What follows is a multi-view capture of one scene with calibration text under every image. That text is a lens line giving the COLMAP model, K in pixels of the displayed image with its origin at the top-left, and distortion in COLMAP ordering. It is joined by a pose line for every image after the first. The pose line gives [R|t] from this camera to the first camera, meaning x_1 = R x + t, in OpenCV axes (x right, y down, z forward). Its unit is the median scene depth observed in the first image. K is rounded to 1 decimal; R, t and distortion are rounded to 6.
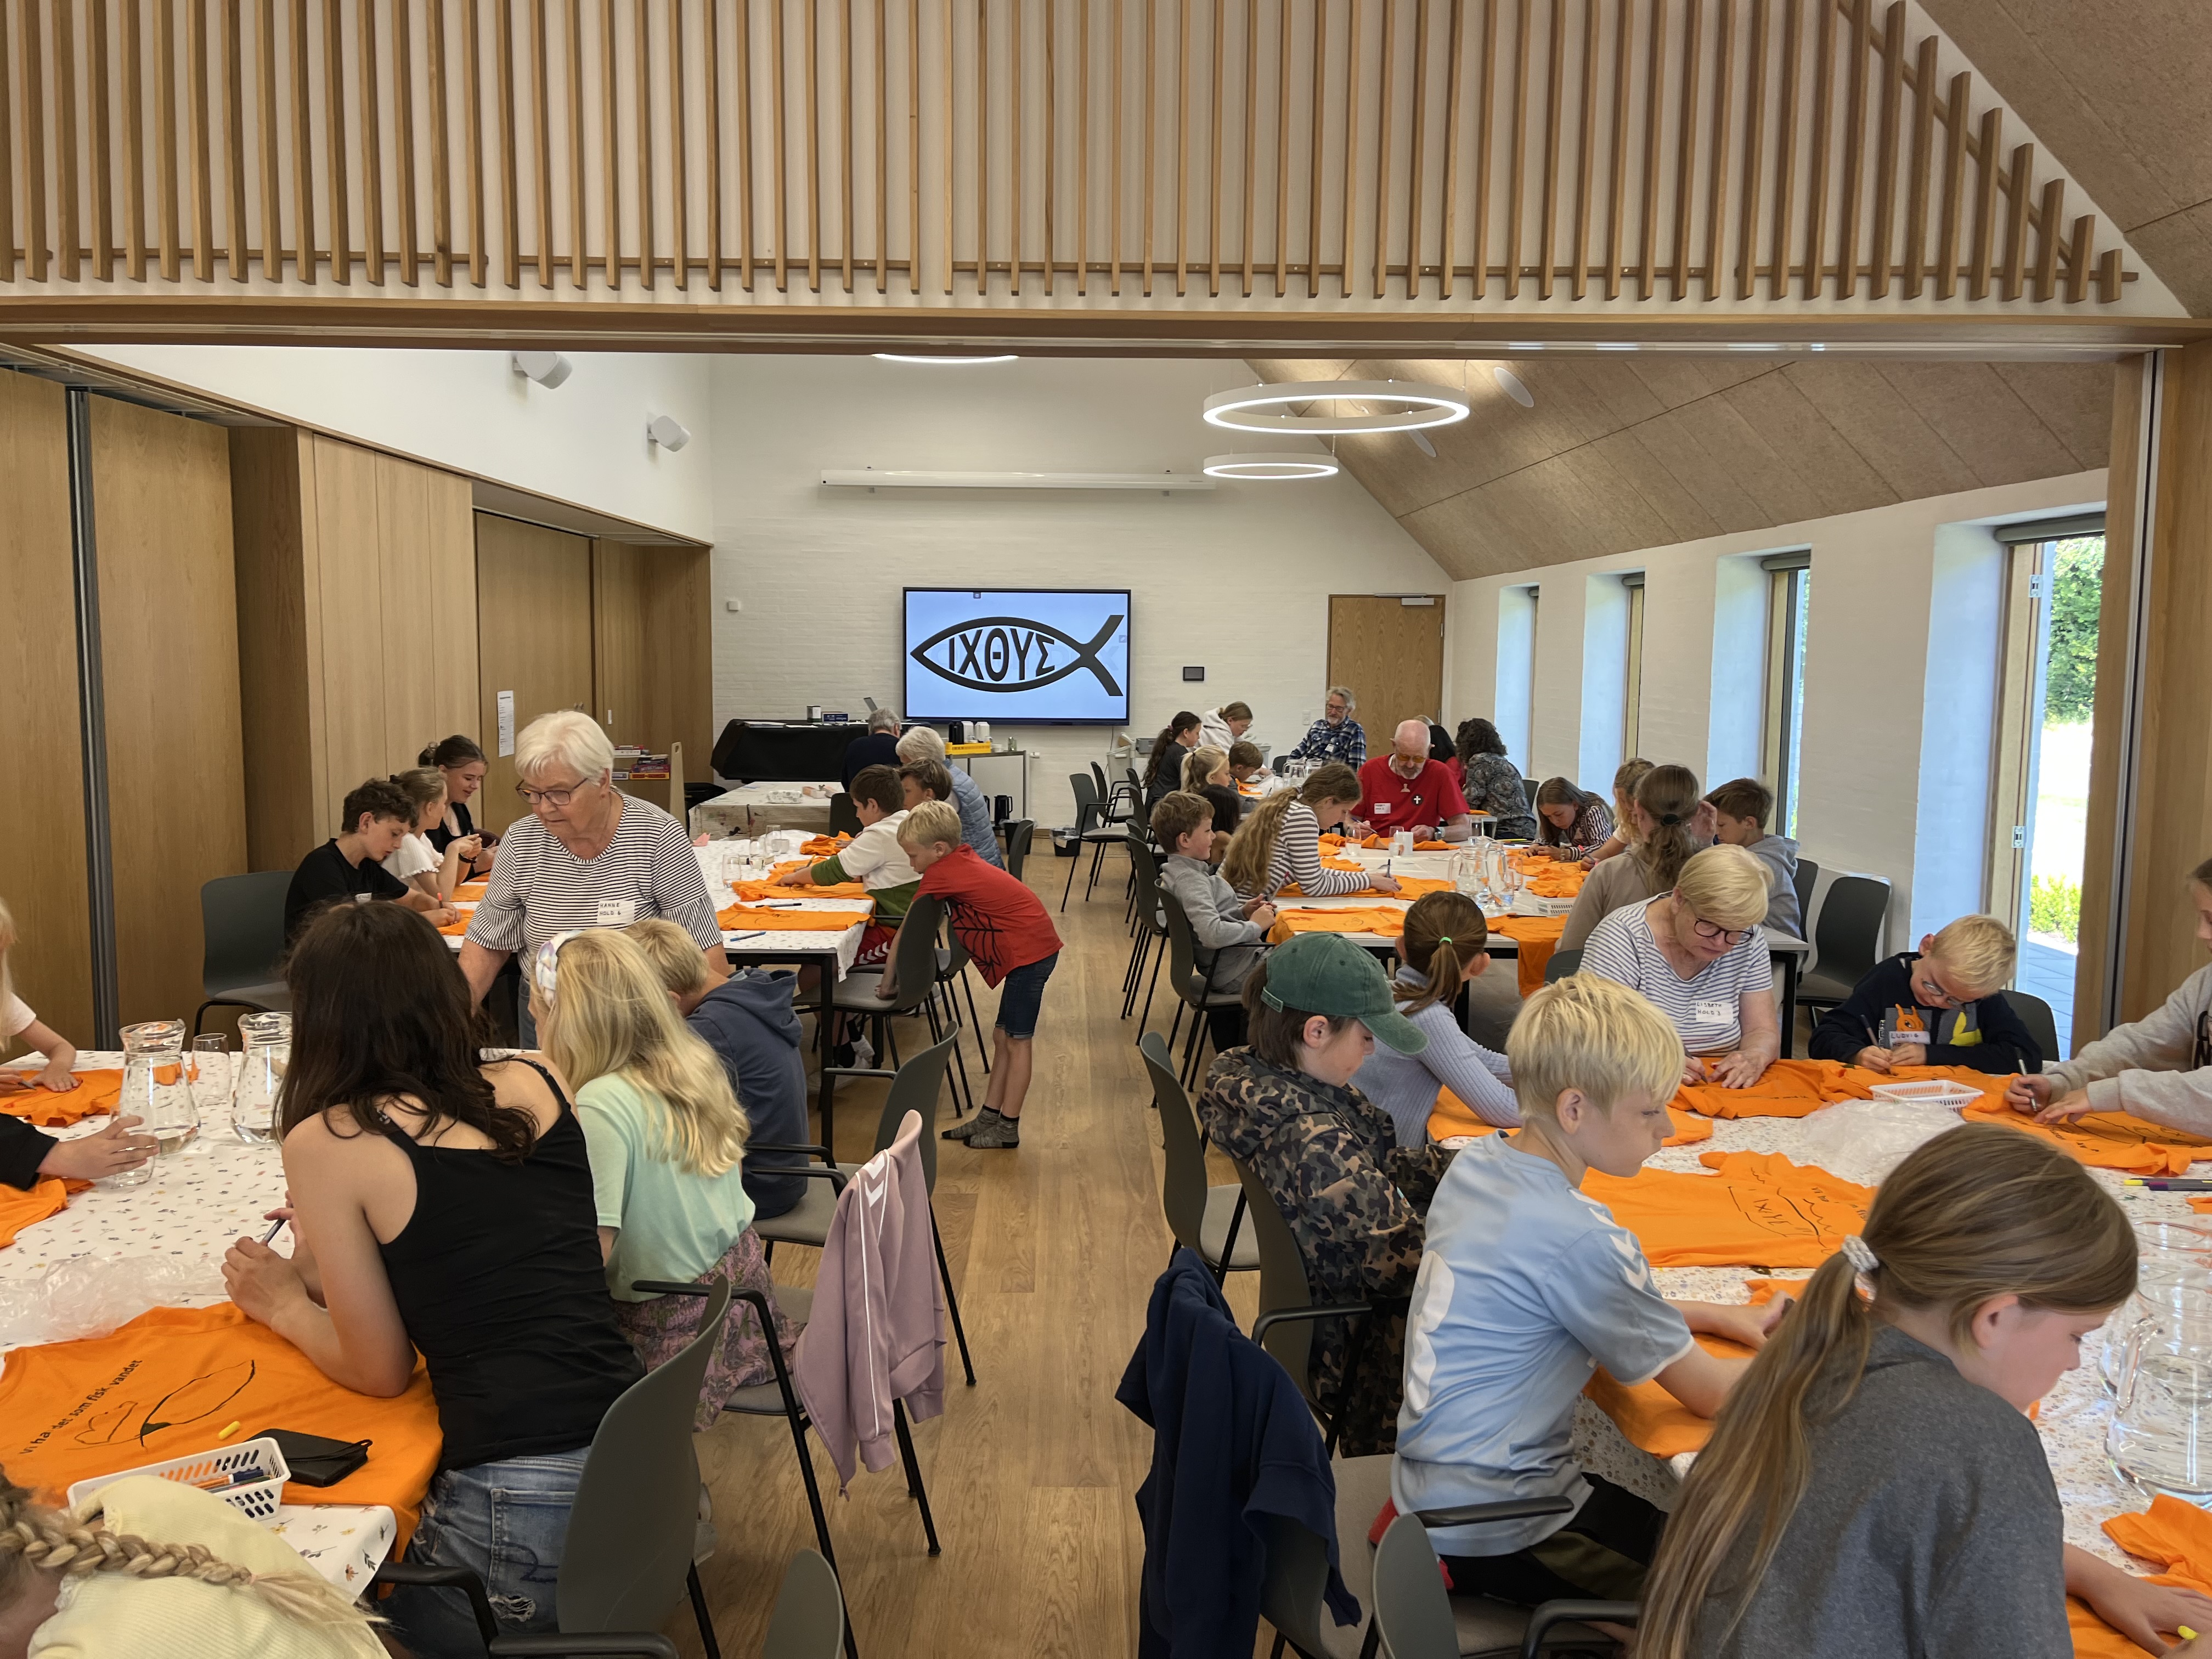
lens RADIAL K [[1666.0, 0, 1084.8], [0, 1666.0, 833.6], [0, 0, 1]] dist [0.070960, -0.097644]
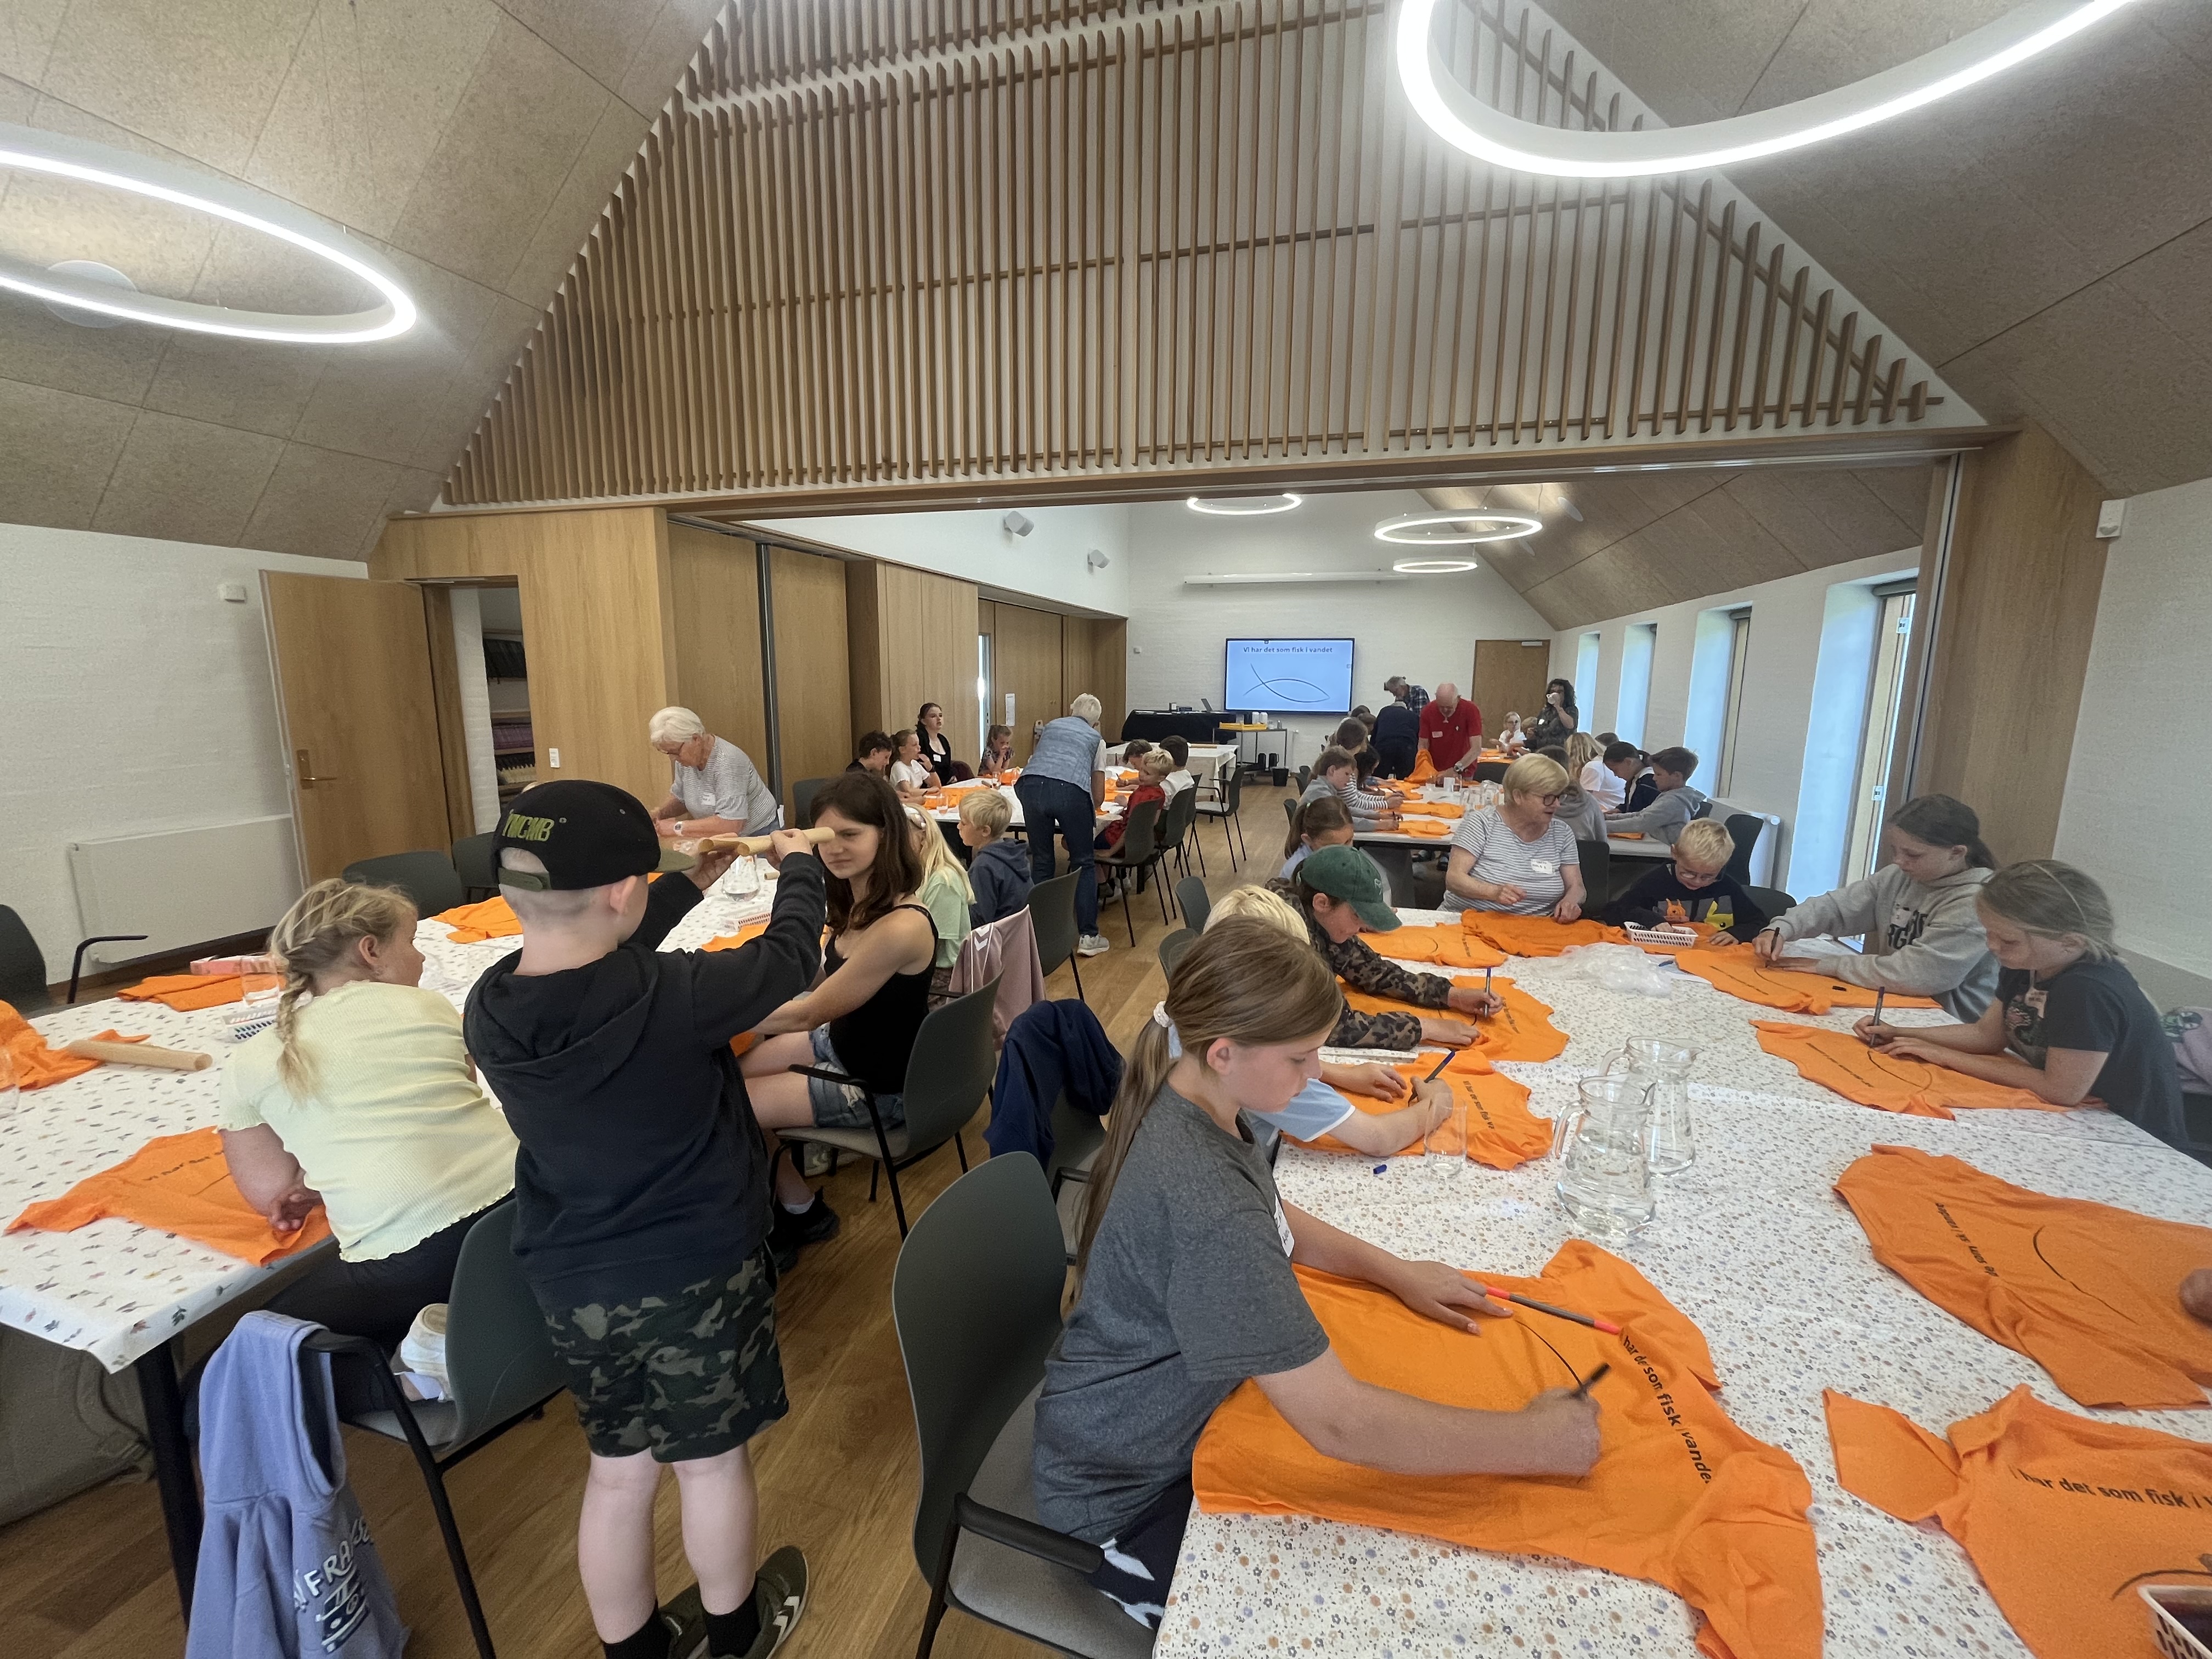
lens RADIAL K [[884.1, 0, 1113.9], [0, 884.1, 830.0], [0, 0, 1]] dist [-0.005511, 0.000264]
pose [[0.958436, 0.048107, -0.281223, 0.118923], [-0.030524, 0.997314, 0.066576, 0.003405], [0.283670, -0.055224, 0.957330, 0.044538]]
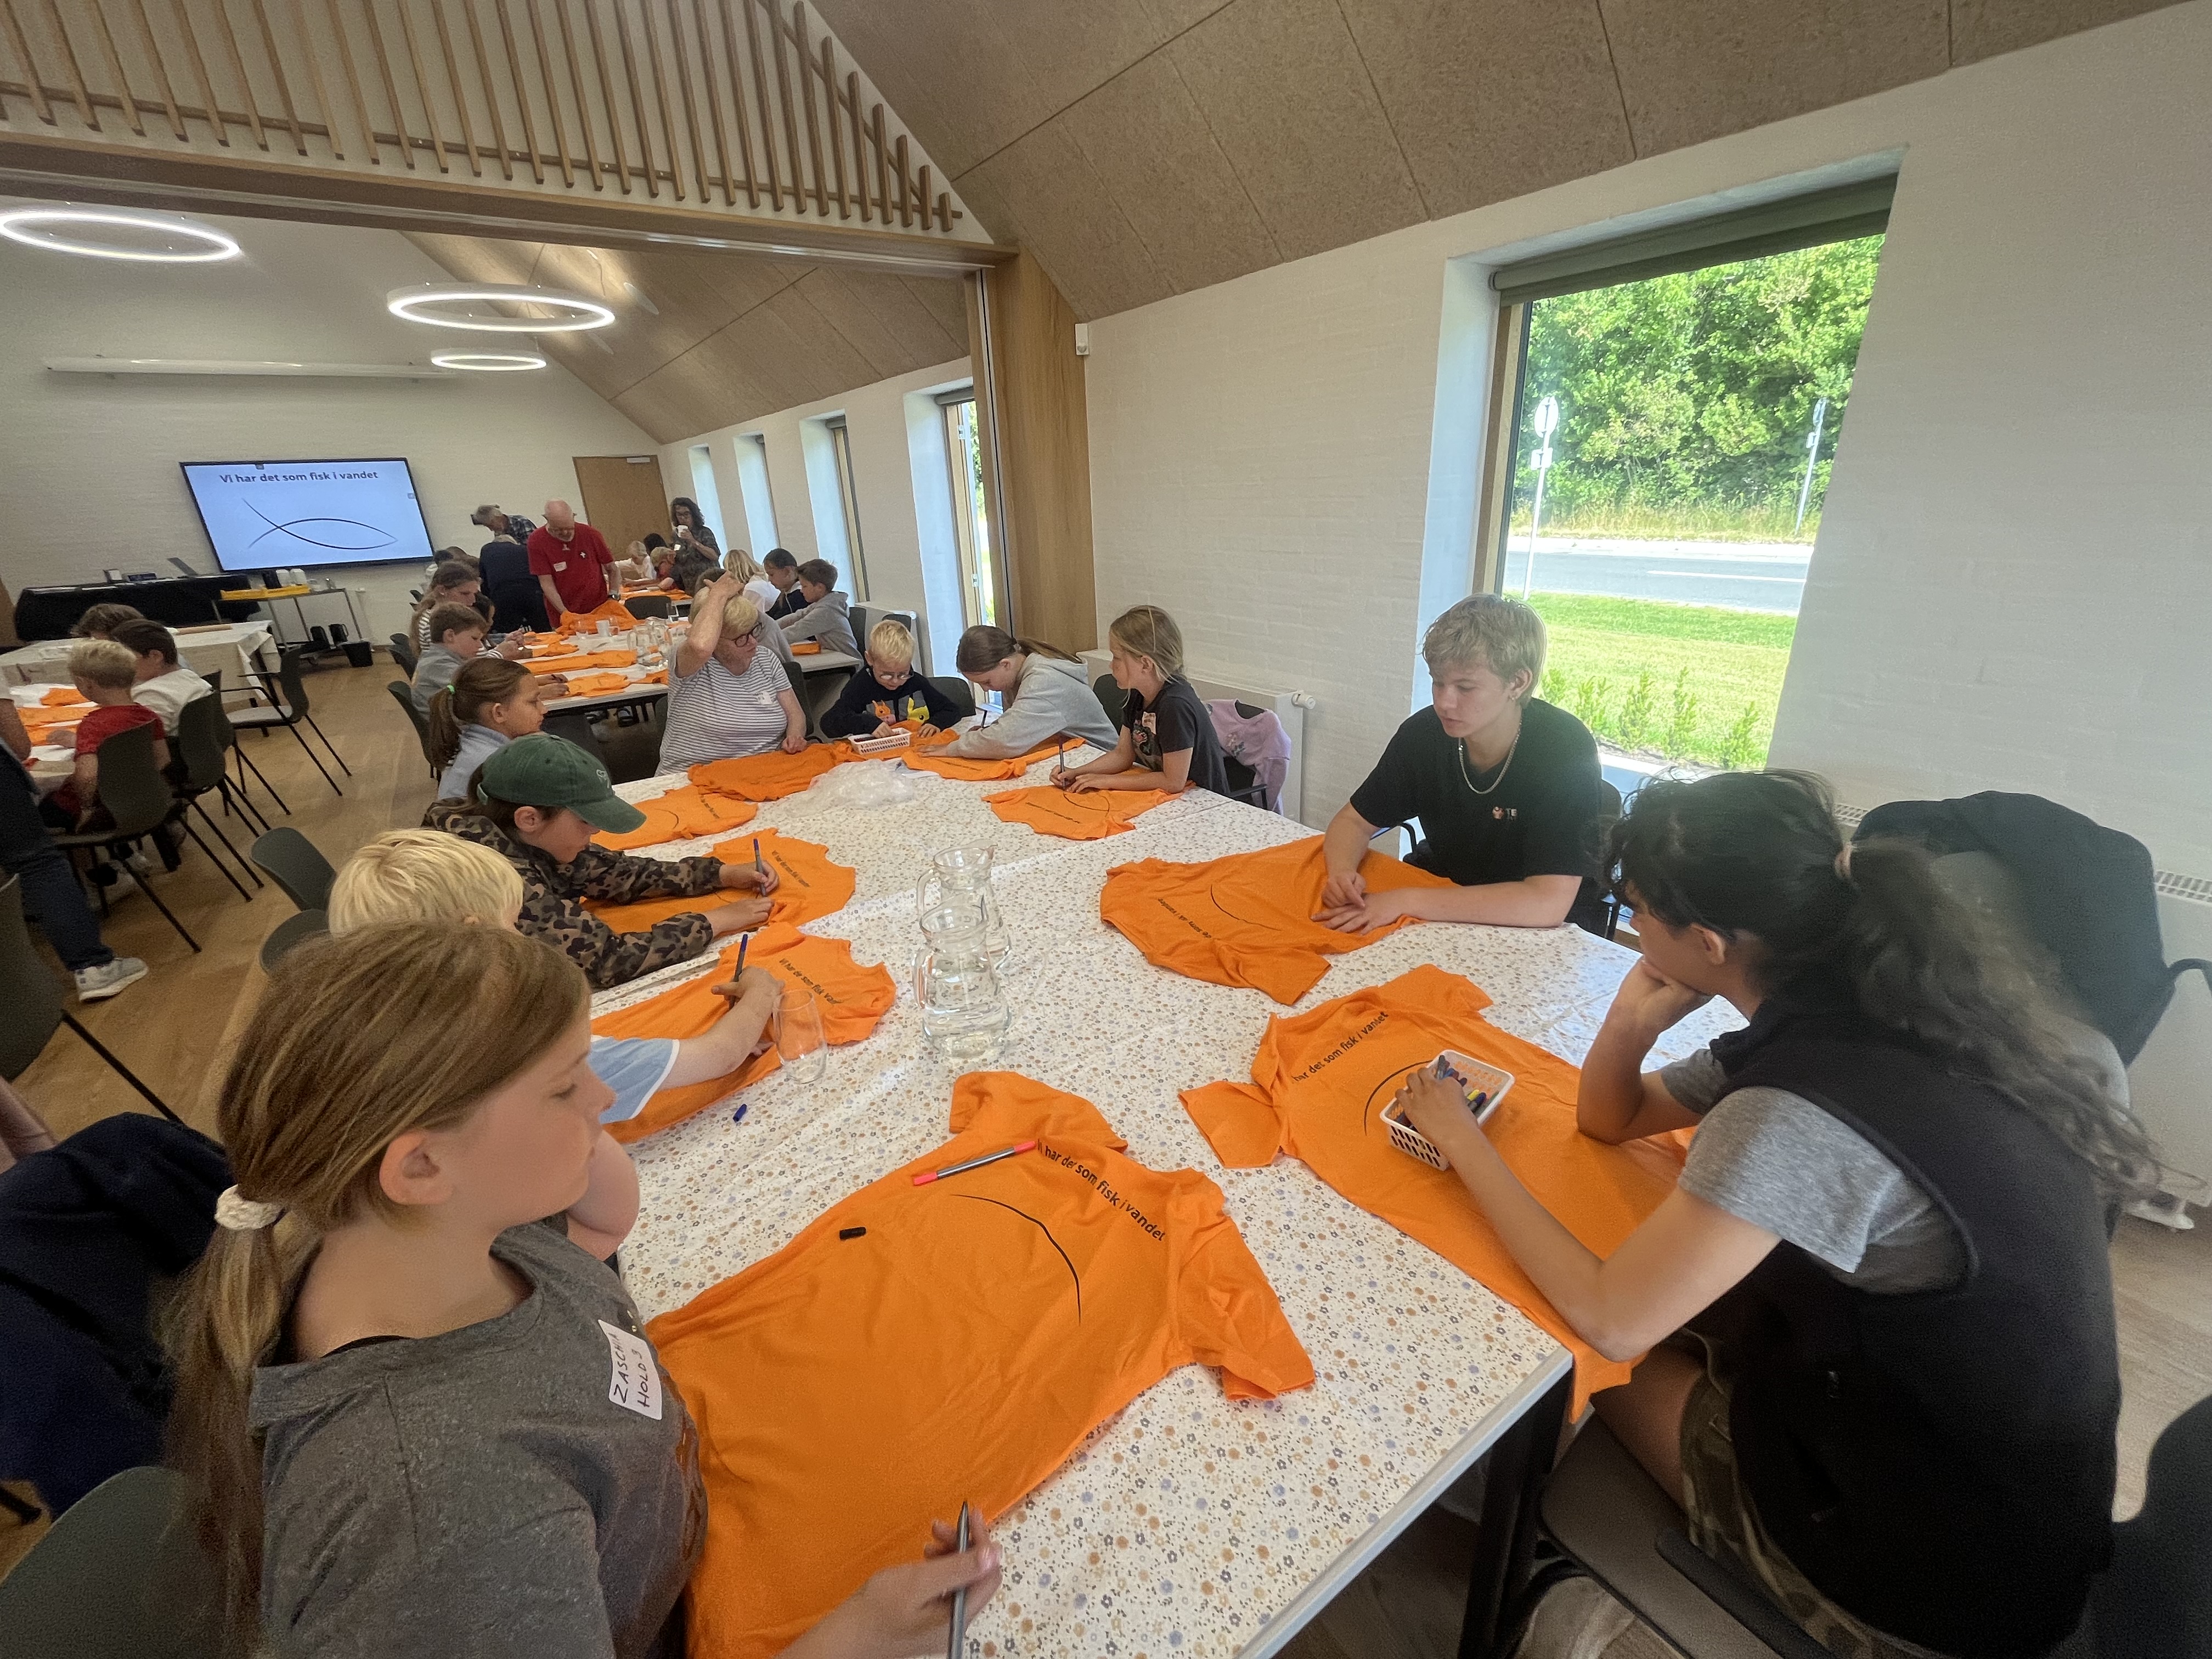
lens RADIAL K [[884.1, 0, 1107.1], [0, 884.1, 821.9], [0, 0, 1]] dist [-0.005511, 0.000264]
pose [[0.818779, -0.246455, 0.518517, 0.106474], [0.110941, 0.954068, 0.278291, 0.001988], [-0.563287, -0.170334, 0.808513, 0.095681]]
